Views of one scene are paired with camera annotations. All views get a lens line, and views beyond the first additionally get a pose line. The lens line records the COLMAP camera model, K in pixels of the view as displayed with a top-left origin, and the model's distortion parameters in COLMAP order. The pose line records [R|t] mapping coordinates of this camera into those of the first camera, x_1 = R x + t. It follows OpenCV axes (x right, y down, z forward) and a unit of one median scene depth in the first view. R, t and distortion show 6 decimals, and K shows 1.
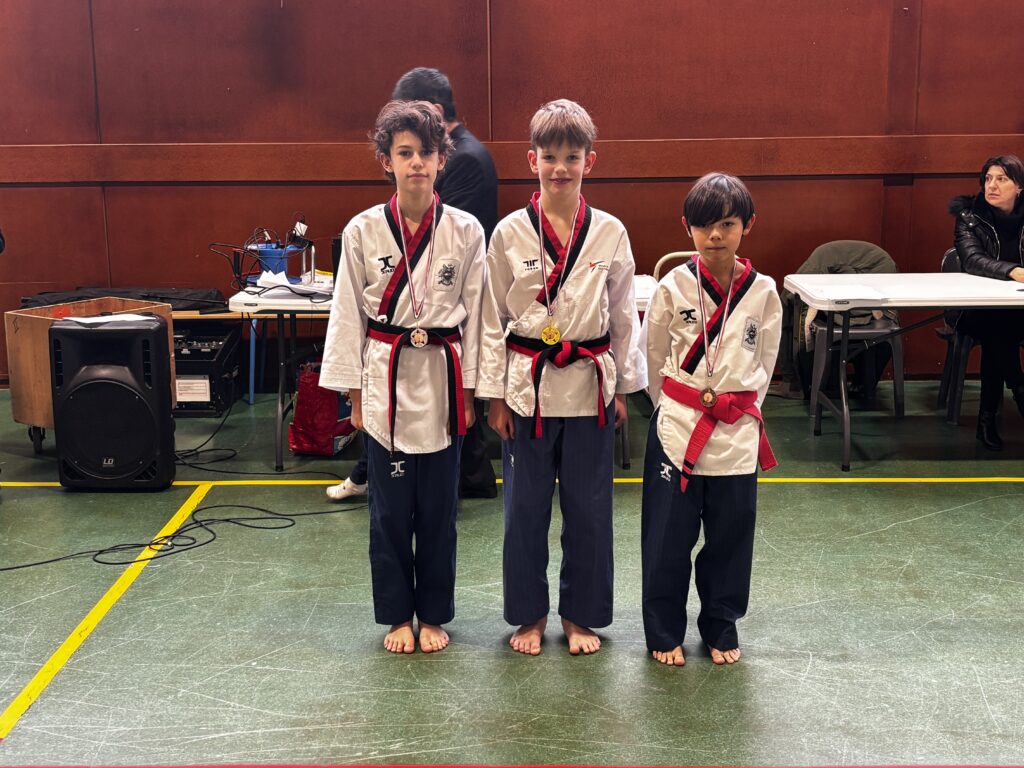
lens RADIAL K [[1342.7, 0, 460.4], [0, 1342.7, 404.8], [0, 0, 1]] dist [-0.013259, 0.000000]
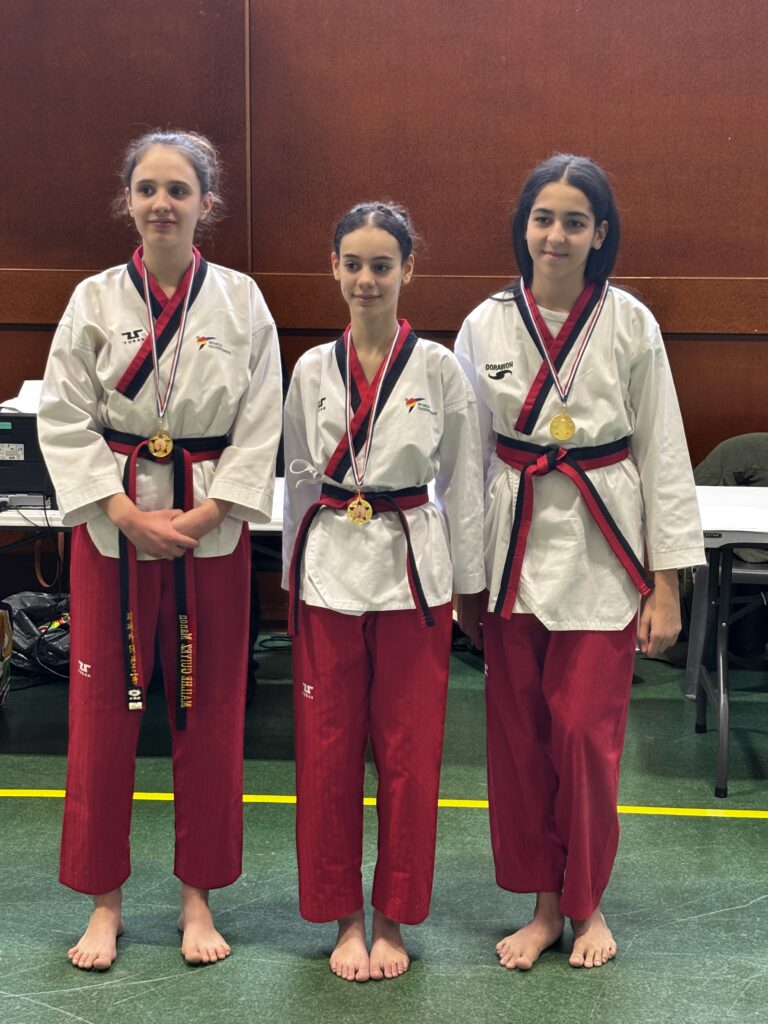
lens RADIAL K [[1801.1, 0, 402.0], [0, 1801.1, 514.9], [0, 0, 1]] dist [0.069027, 0.000000]
pose [[0.999567, 0.026762, -0.012207, 0.142912], [-0.027421, 0.997969, -0.057490, -0.031231], [0.010643, 0.057800, 0.998271, 0.130249]]
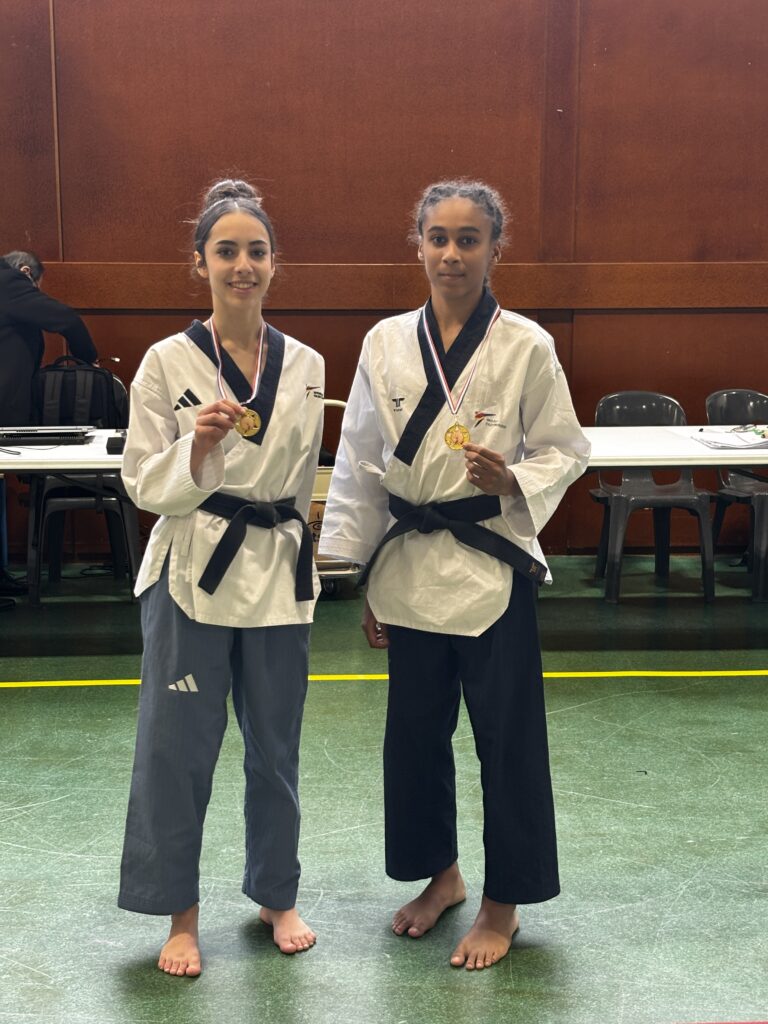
lens RADIAL K [[1641.5, 0, 385.0], [0, 1641.5, 526.5], [0, 0, 1]] dist [0.113033, 0.000000]
pose [[0.993648, -0.003586, 0.112480, 0.130543], [0.007629, 0.999339, -0.035541, -0.000500], [-0.112278, 0.036174, 0.993018, -0.005778]]
